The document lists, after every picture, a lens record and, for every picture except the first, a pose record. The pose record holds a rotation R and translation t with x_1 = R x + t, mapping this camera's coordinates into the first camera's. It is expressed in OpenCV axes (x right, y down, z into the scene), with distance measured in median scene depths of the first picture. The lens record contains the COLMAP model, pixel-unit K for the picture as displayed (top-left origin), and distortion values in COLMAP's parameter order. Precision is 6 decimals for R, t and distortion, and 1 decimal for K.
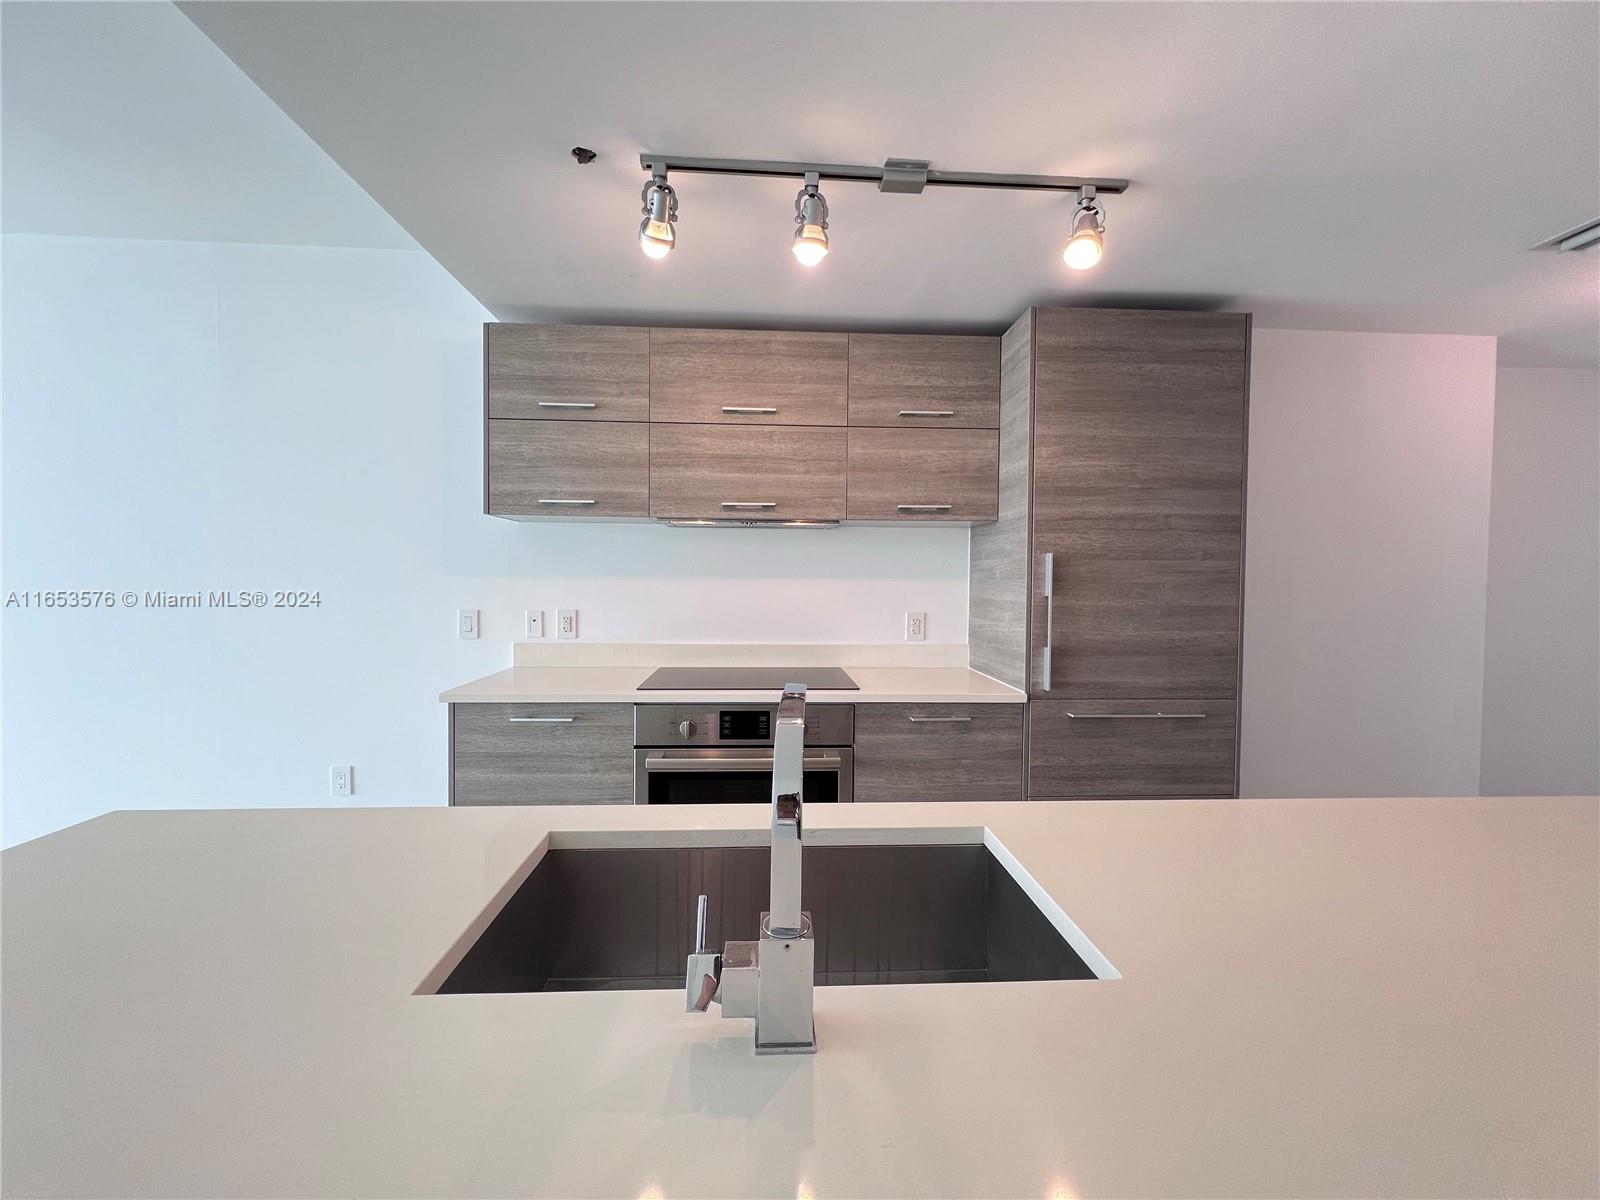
lens RADIAL K [[641.1, 0, 796.7], [0, 641.1, 594.1], [0, 0, 1]] dist [-0.002221, 0.000368]
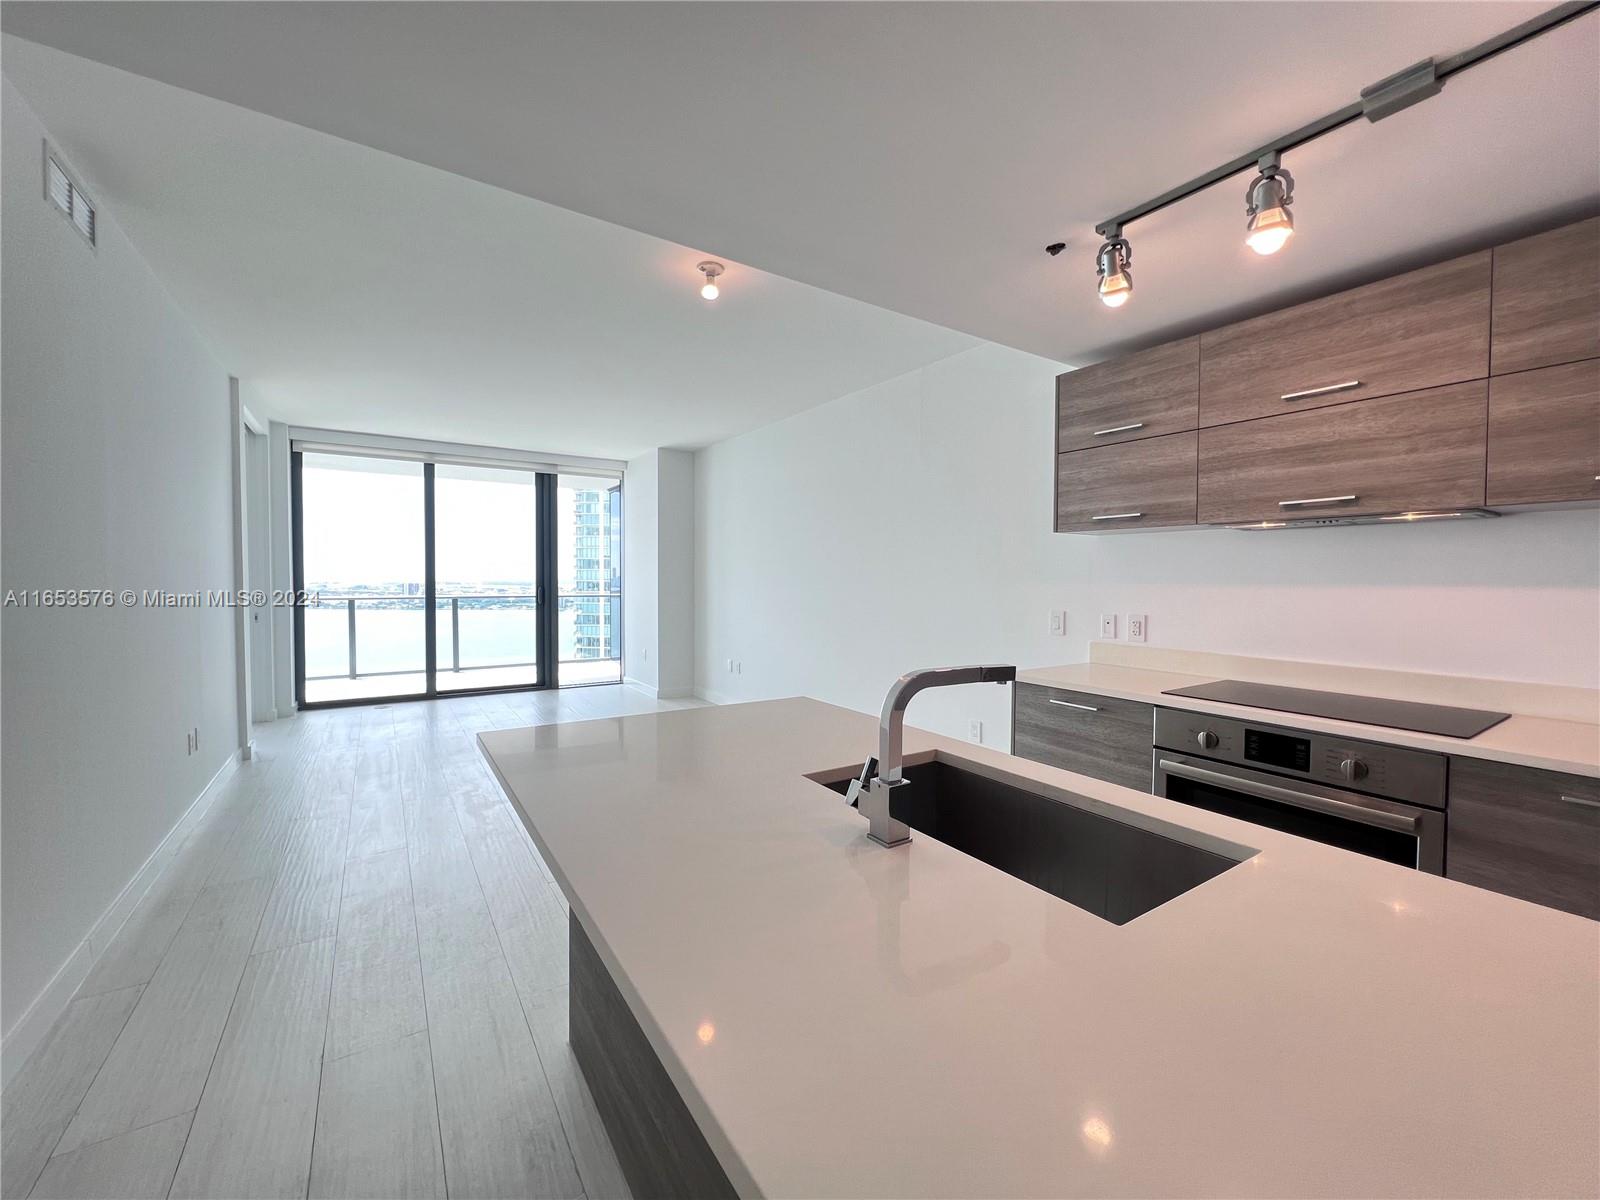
lens RADIAL K [[641.1, 0, 796.7], [0, 641.1, 594.1], [0, 0, 1]] dist [-0.002221, 0.000368]
pose [[0.501498, 0.016110, -0.865009, 0.325473], [-0.021485, 0.999750, 0.006163, -0.004784], [0.864892, 0.015493, 0.501719, -0.035116]]
